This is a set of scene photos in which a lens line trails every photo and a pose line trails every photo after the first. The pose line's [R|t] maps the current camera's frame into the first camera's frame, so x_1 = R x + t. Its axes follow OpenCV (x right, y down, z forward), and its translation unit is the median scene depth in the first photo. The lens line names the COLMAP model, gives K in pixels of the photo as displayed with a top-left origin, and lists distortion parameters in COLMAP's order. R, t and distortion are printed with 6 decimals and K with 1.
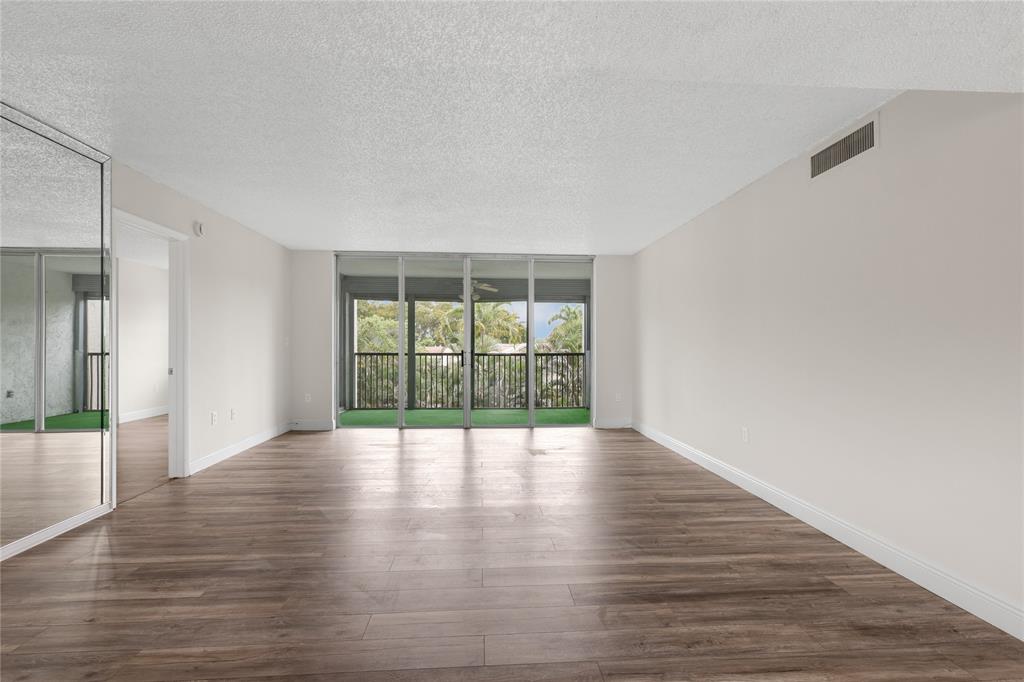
lens RADIAL K [[482.7, 0, 515.0], [0, 482.7, 342.8], [0, 0, 1]] dist [-0.000592, 0.001008]
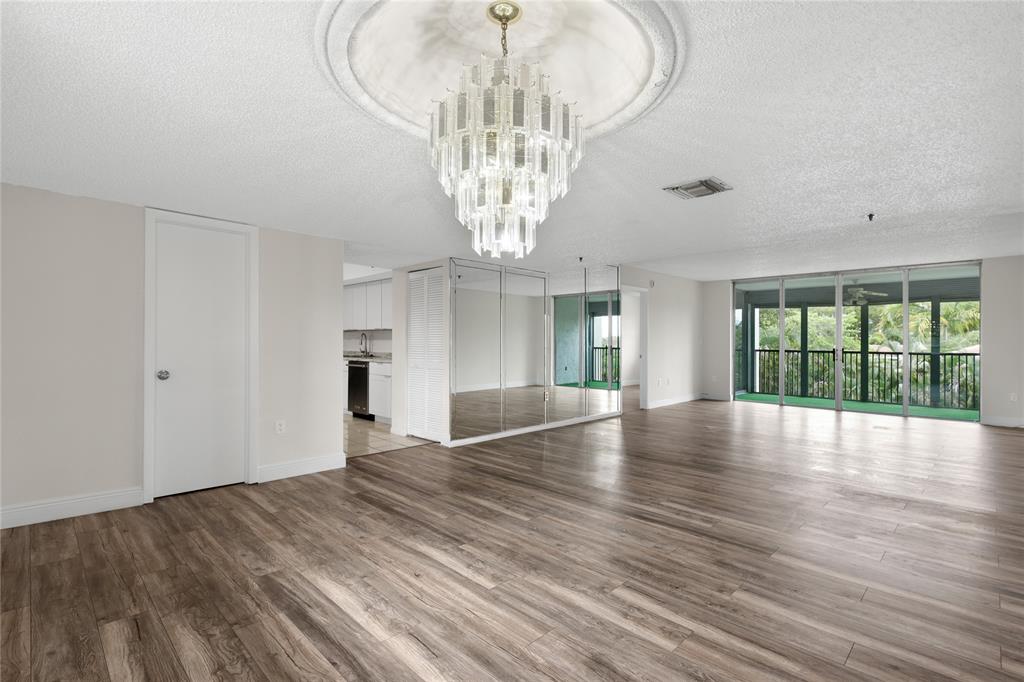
lens RADIAL K [[482.7, 0, 515.0], [0, 482.7, 342.8], [0, 0, 1]] dist [-0.000592, 0.001008]
pose [[0.661972, 0.004393, -0.749515, 0.214247], [0.000363, 0.999981, 0.006183, -0.005627], [0.749528, -0.004365, 0.661958, -0.345684]]
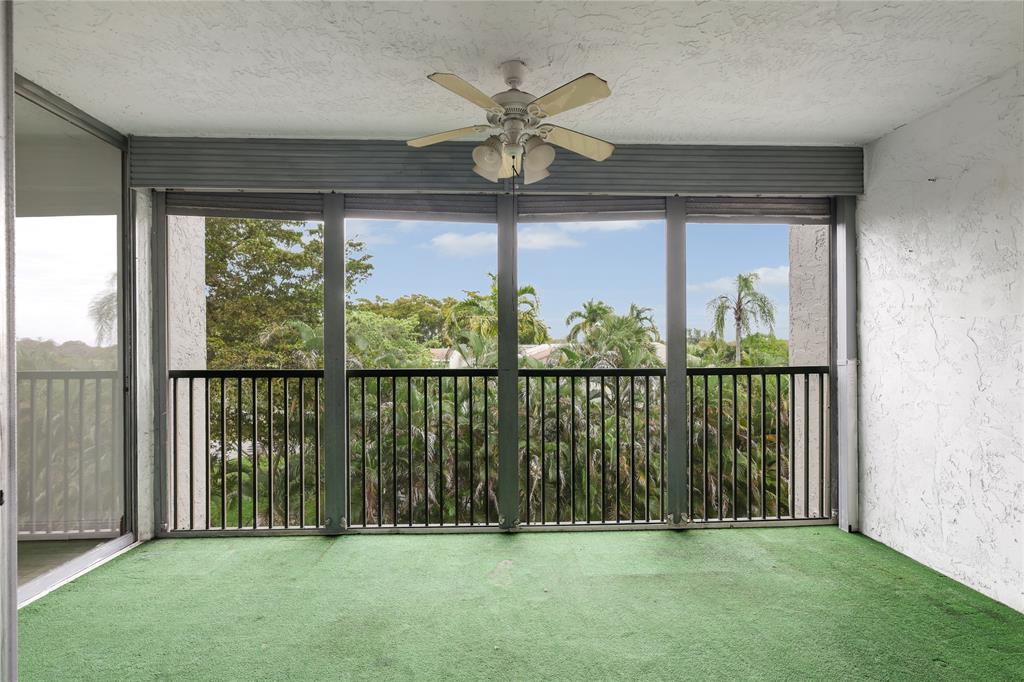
lens RADIAL K [[482.7, 0, 515.0], [0, 482.7, 342.8], [0, 0, 1]] dist [-0.000592, 0.001008]
pose [[0.999829, -0.003367, -0.018158, -0.085001], [0.003333, 0.999993, -0.001920, 0.002409], [0.018164, 0.001860, 0.999833, 0.668370]]
